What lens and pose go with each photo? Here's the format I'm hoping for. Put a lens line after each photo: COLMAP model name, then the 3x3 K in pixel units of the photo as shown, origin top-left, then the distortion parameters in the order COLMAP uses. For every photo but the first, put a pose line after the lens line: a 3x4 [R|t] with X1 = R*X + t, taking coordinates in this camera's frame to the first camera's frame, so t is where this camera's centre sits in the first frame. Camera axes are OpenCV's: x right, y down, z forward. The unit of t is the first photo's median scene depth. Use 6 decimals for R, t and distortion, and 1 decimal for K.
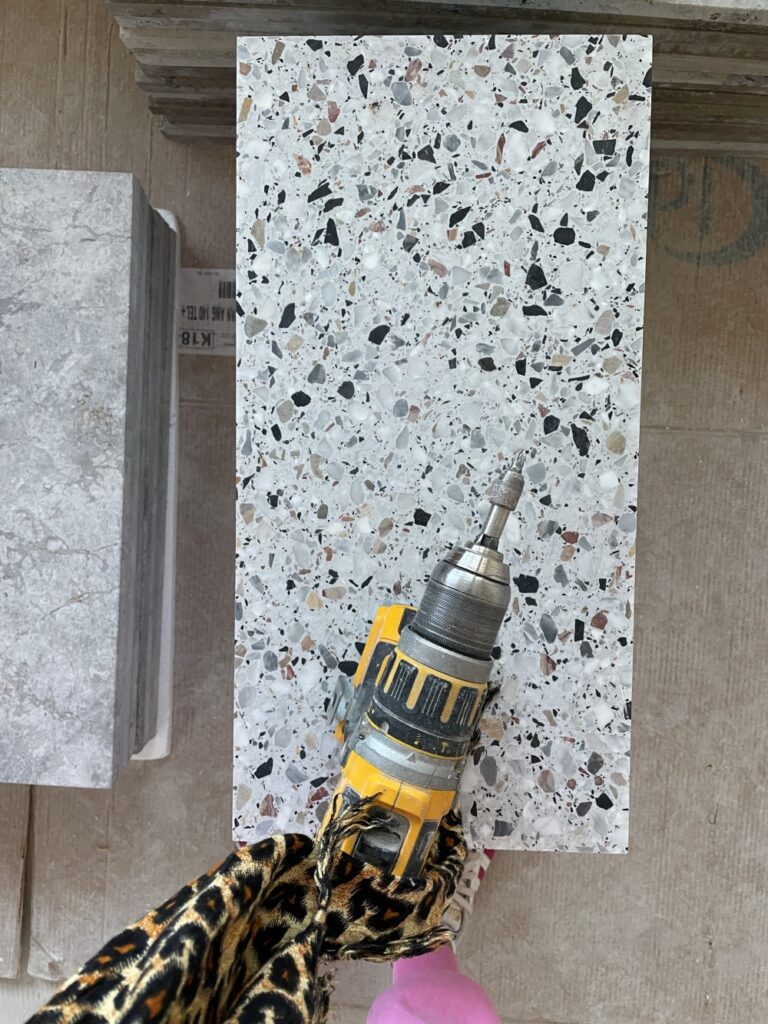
lens RADIAL K [[769.7, 0, 388.8], [0, 769.7, 515.4], [0, 0, 1]] dist [0.060045, -0.055185]
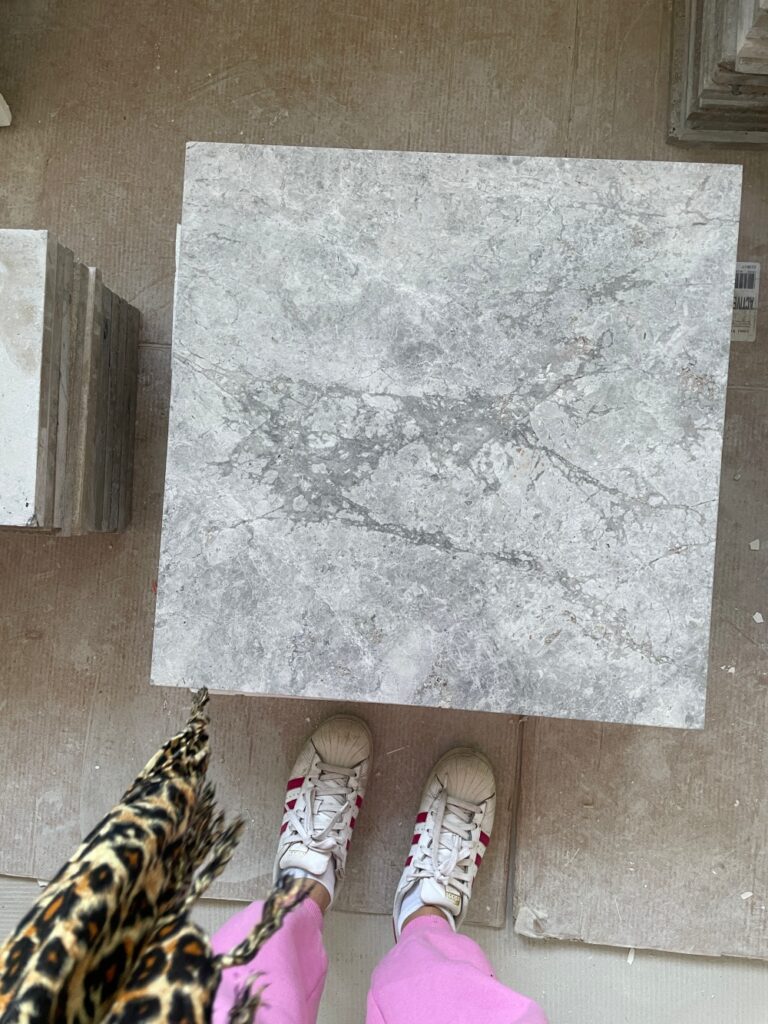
lens RADIAL K [[769.7, 0, 462.3], [0, 769.7, 506.6], [0, 0, 1]] dist [0.060045, -0.055185]
pose [[0.999873, 0.015269, -0.004546, -0.698932], [-0.015484, 0.998533, -0.051877, 0.107634], [0.003747, 0.051941, 0.998643, -0.081520]]
